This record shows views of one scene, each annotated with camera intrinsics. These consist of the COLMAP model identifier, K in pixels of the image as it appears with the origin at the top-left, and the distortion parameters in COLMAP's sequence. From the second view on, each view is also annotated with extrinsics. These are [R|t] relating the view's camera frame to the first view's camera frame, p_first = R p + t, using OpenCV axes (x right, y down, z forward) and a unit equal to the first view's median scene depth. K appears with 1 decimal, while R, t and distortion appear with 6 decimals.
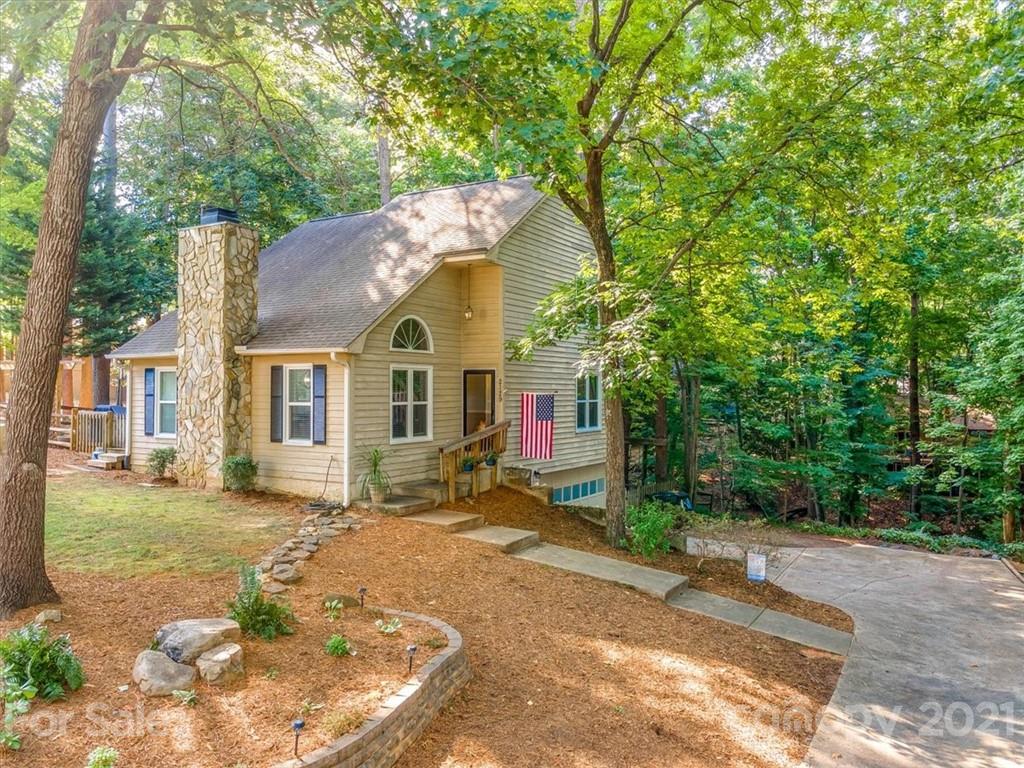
lens RADIAL K [[749.8, 0, 509.3], [0, 749.8, 380.4], [0, 0, 1]] dist [-0.005083, 0.000695]
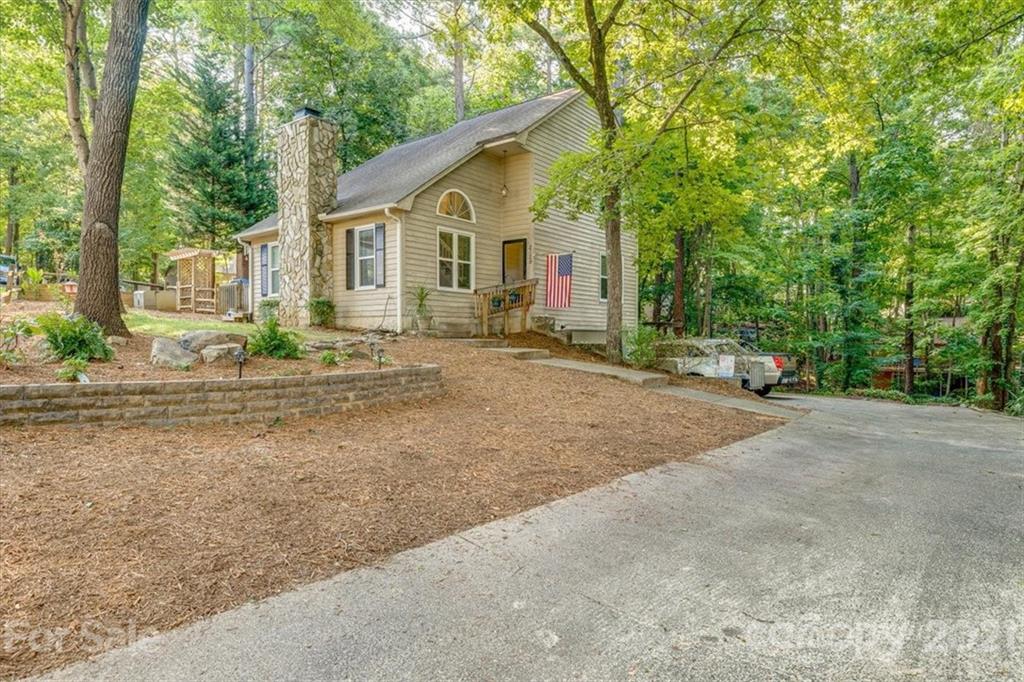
lens RADIAL K [[574.8, 0, 517.1], [0, 574.8, 348.5], [0, 0, 1]] dist [-0.008956, -0.000471]
pose [[0.993413, 0.003254, -0.114540, 0.082304], [0.001459, 0.999156, 0.041042, 0.141361], [0.114577, -0.040939, 0.992570, 0.058457]]
